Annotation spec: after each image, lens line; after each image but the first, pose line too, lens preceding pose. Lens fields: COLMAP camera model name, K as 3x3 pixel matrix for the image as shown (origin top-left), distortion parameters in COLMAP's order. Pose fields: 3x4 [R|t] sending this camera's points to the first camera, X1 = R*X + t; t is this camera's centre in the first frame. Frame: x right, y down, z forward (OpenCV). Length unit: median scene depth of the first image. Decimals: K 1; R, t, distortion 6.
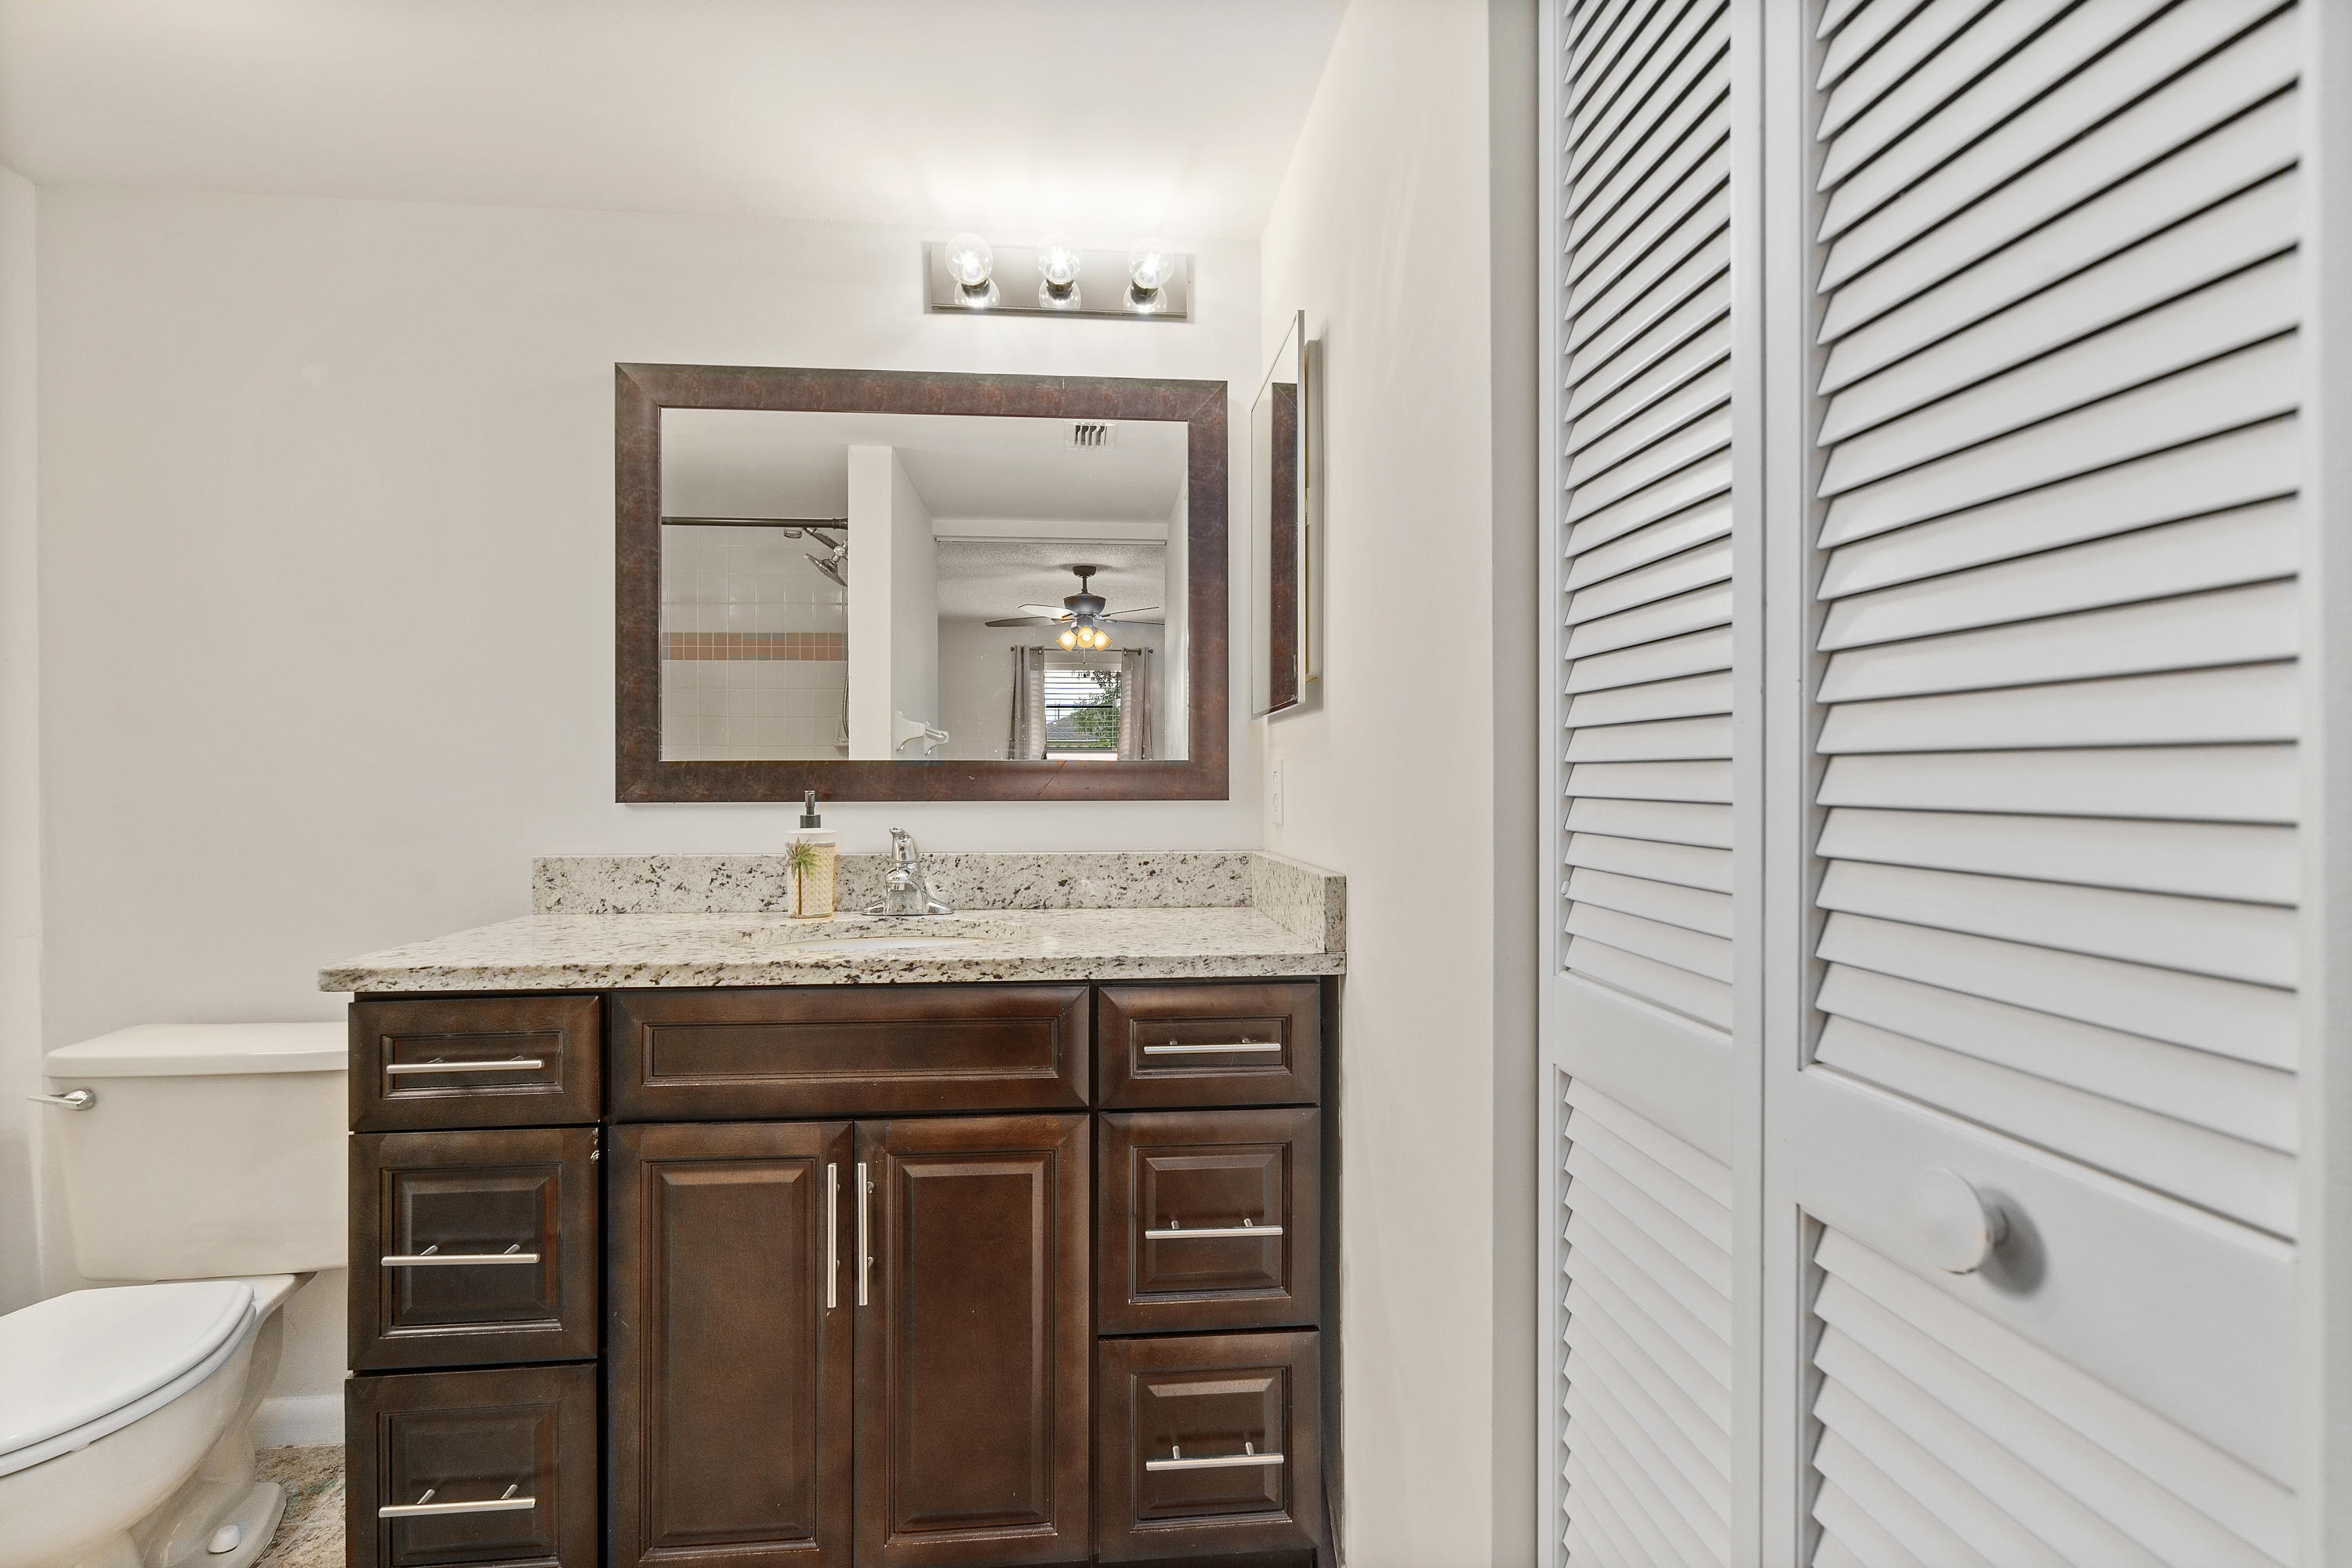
lens RADIAL K [[1054.9, 0, 1171.7], [0, 1054.9, 781.8], [0, 0, 1]] dist [-0.033385, 0.000093]
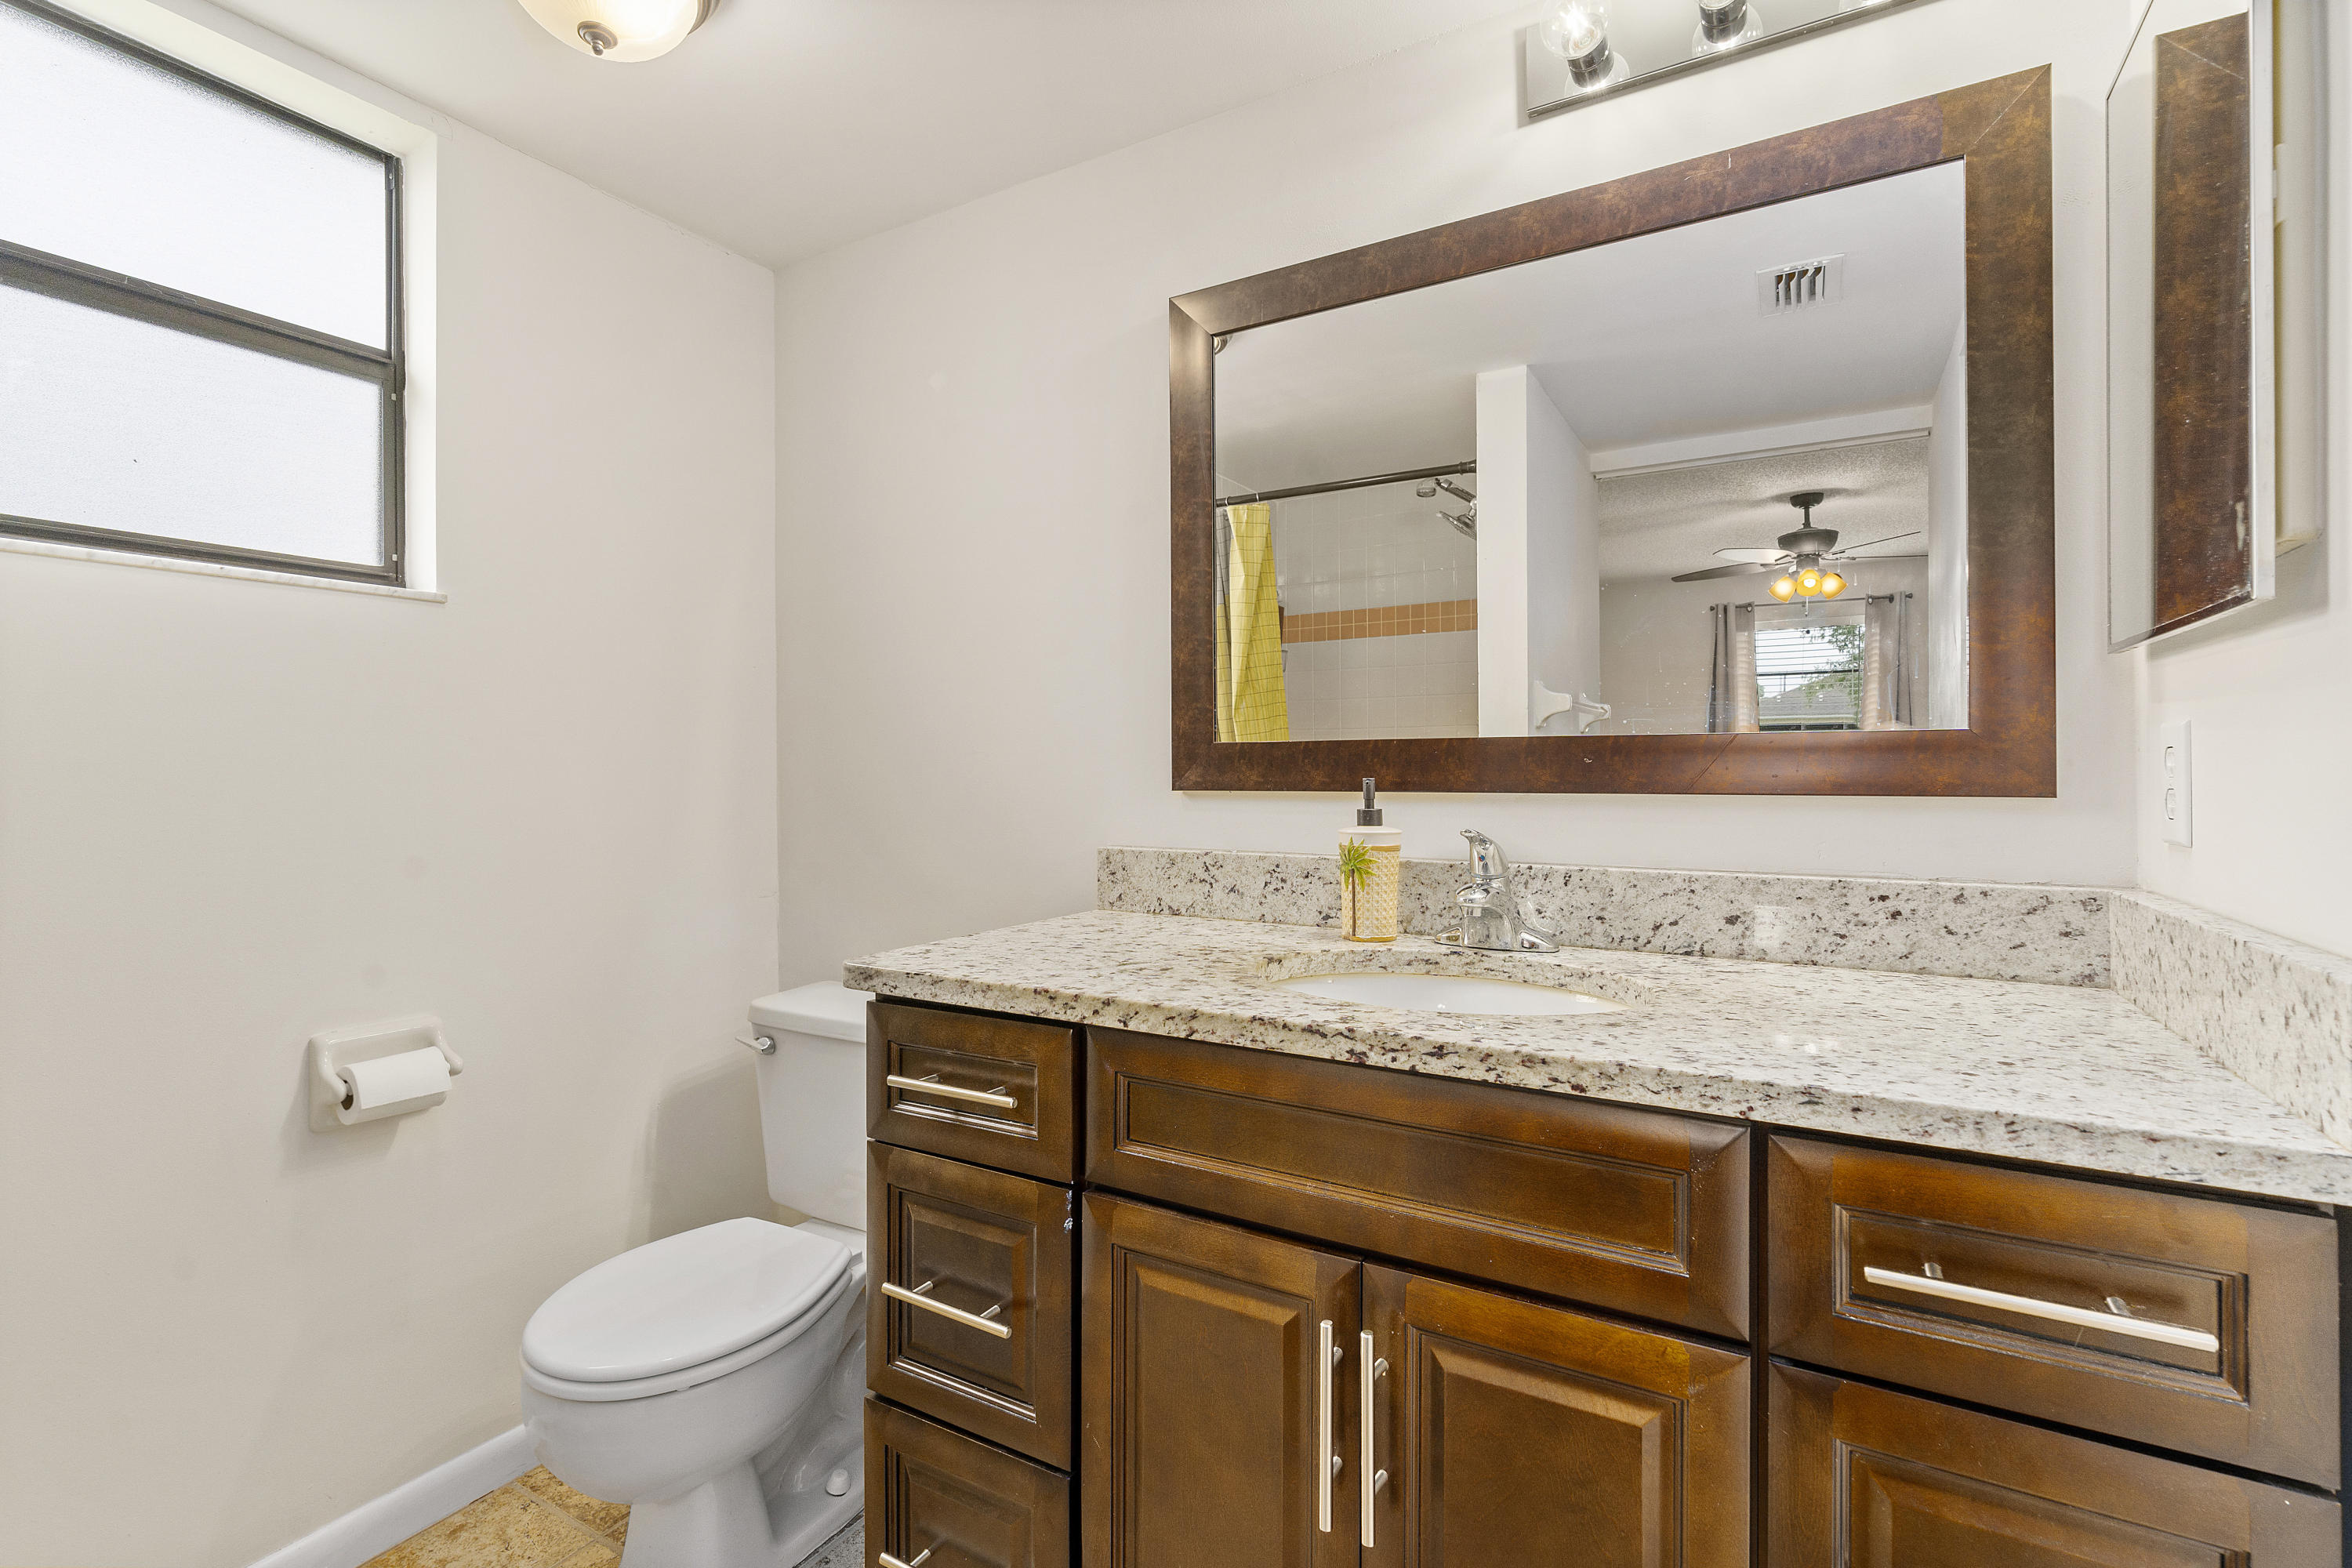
lens RADIAL K [[1059.7, 0, 1181.2], [0, 1059.7, 765.9], [0, 0, 1]] dist [-0.005849, 0.000761]
pose [[0.810540, -0.002336, -0.585678, 0.005275], [0.002865, 0.999996, -0.000024, -0.001136], [0.585676, -0.001659, 0.810544, 0.279077]]
